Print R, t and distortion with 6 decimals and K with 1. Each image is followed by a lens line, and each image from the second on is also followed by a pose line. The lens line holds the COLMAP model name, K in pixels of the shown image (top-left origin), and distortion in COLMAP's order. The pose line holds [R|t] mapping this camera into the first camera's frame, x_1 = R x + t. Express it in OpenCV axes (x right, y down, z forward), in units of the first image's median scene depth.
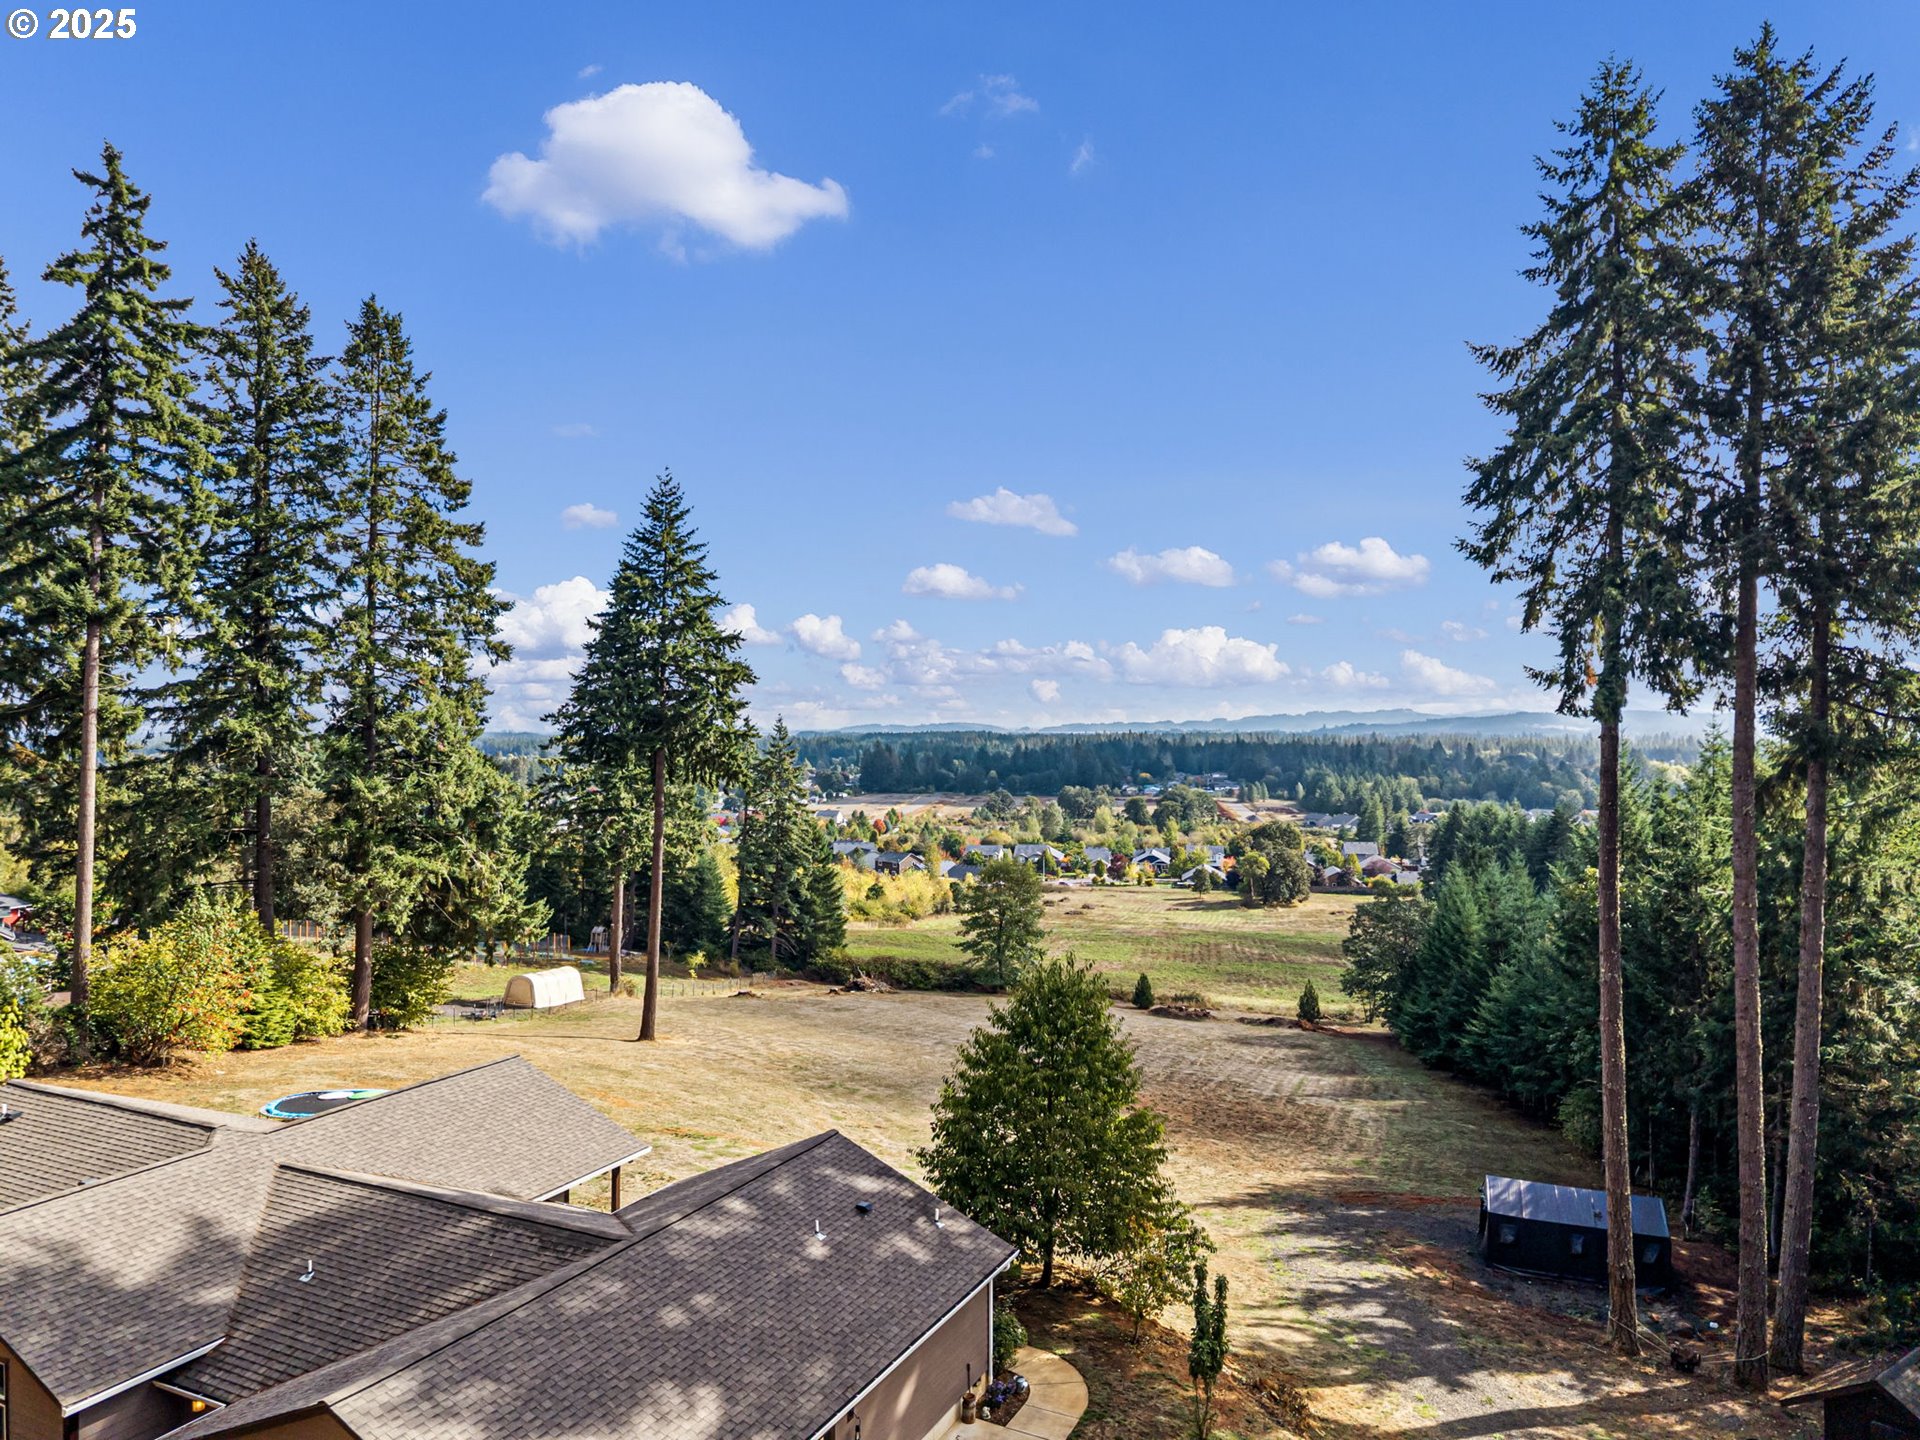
lens RADIAL K [[1278.5, 0, 958.7], [0, 1278.5, 719.5], [0, 0, 1]] dist [0.062668, -0.075610]
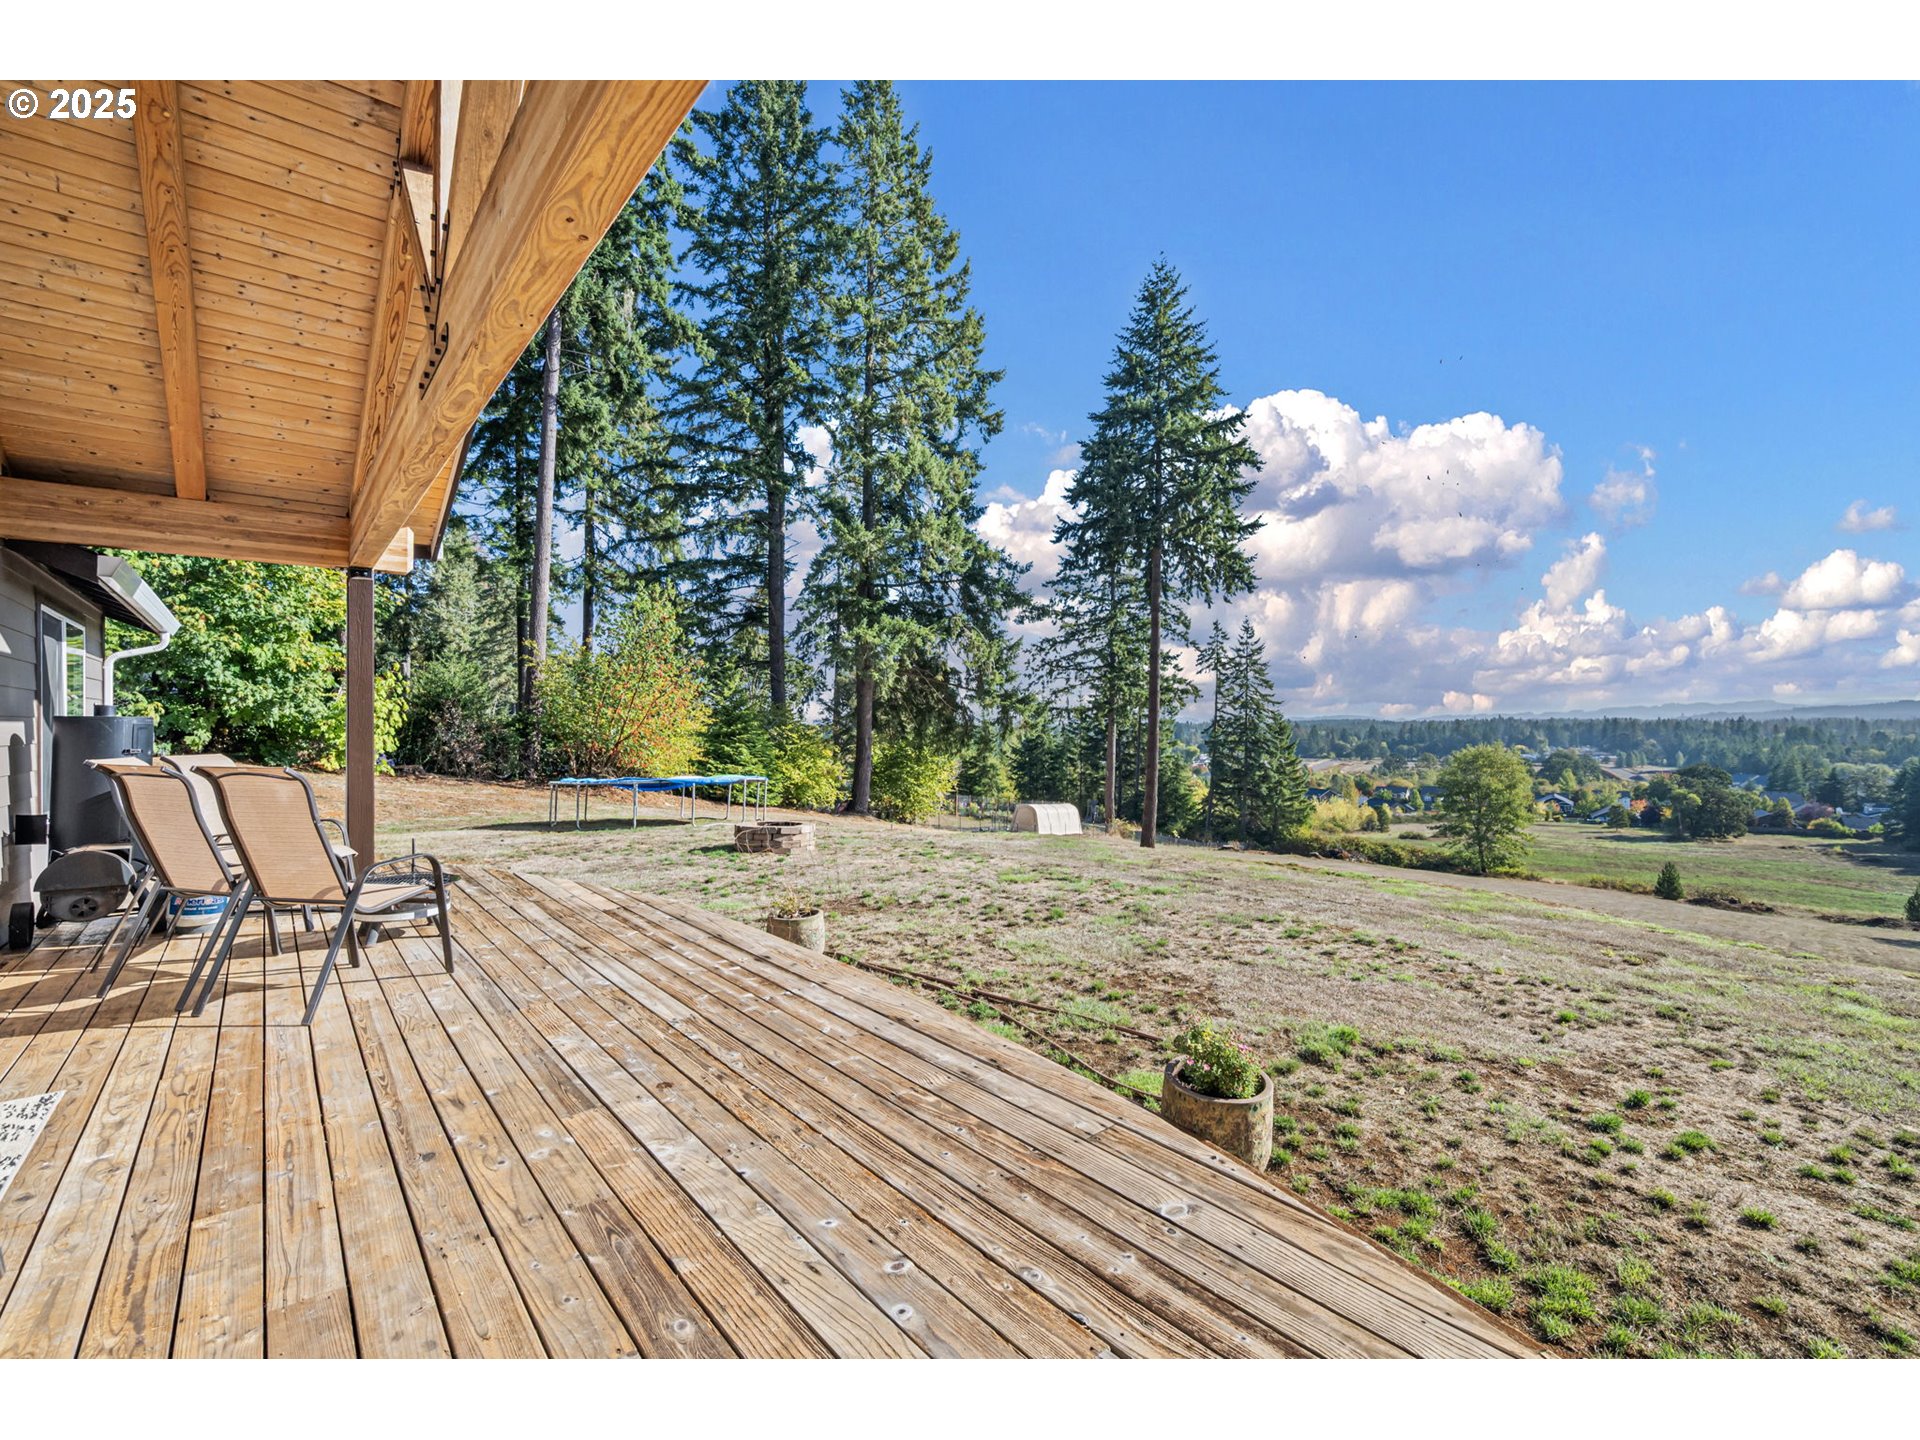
lens RADIAL K [[851.1, 0, 960.0], [0, 851.1, 720.0], [0, 0, 1]] dist [-0.003911, -0.000251]
pose [[0.911000, -0.008150, -0.412326, -0.063283], [0.009283, 0.999957, 0.000745, 0.085048], [0.412302, -0.004506, 0.911036, 0.219180]]
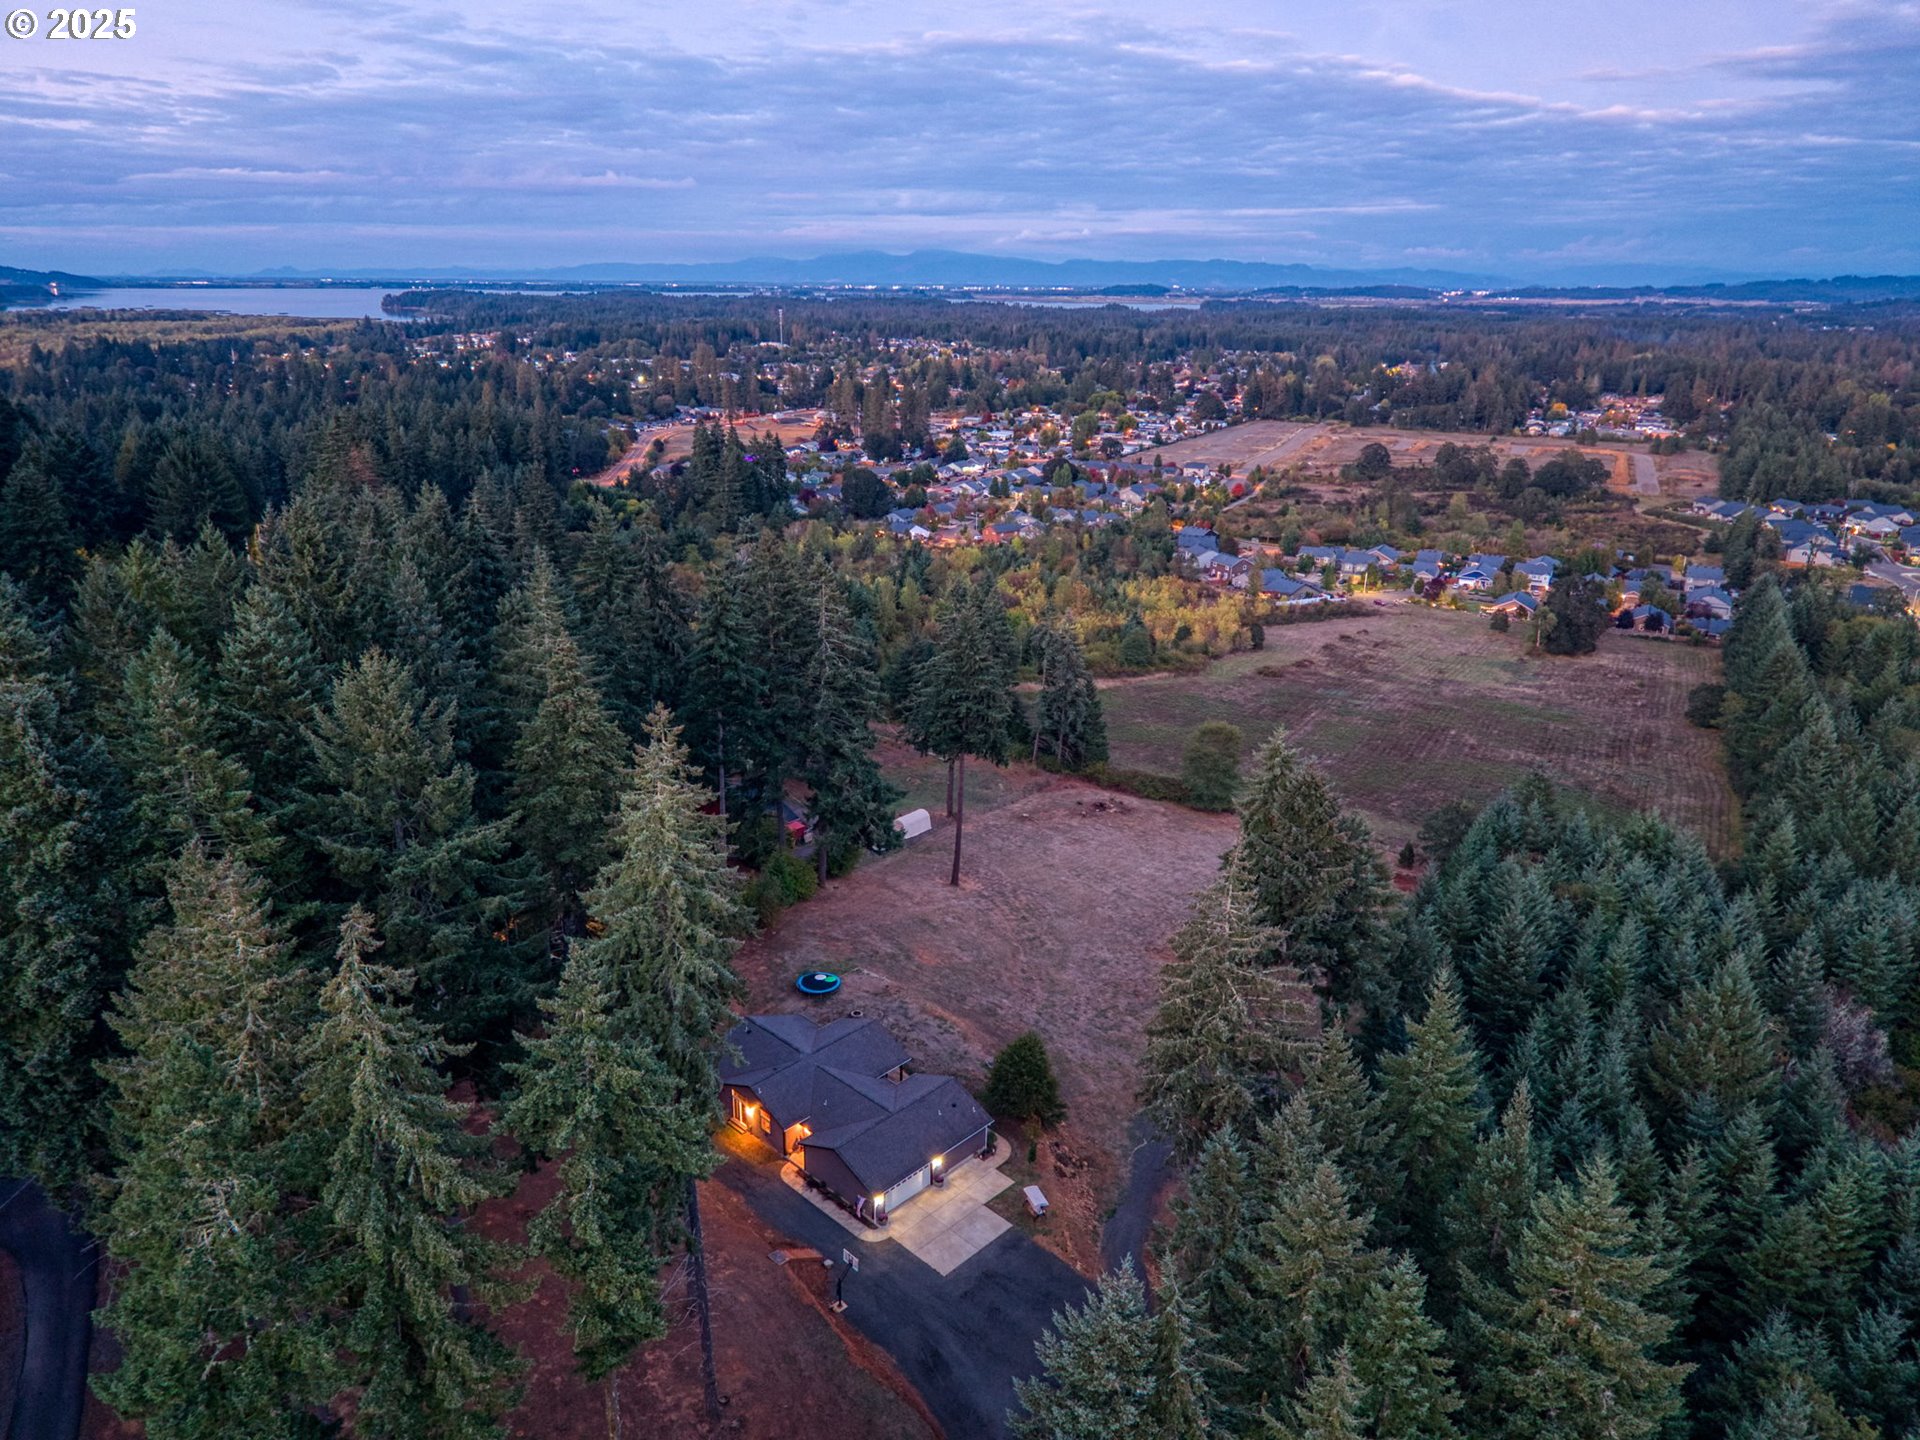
lens RADIAL K [[1288.5, 0, 960.0], [0, 1288.5, 720.0], [0, 0, 1]] dist [0.052553, -0.081583]
pose [[0.953418, 0.107050, -0.282019, 0.168231], [-0.008764, 0.944348, 0.328833, -0.365837], [0.301525, -0.311043, 0.901296, -0.393141]]
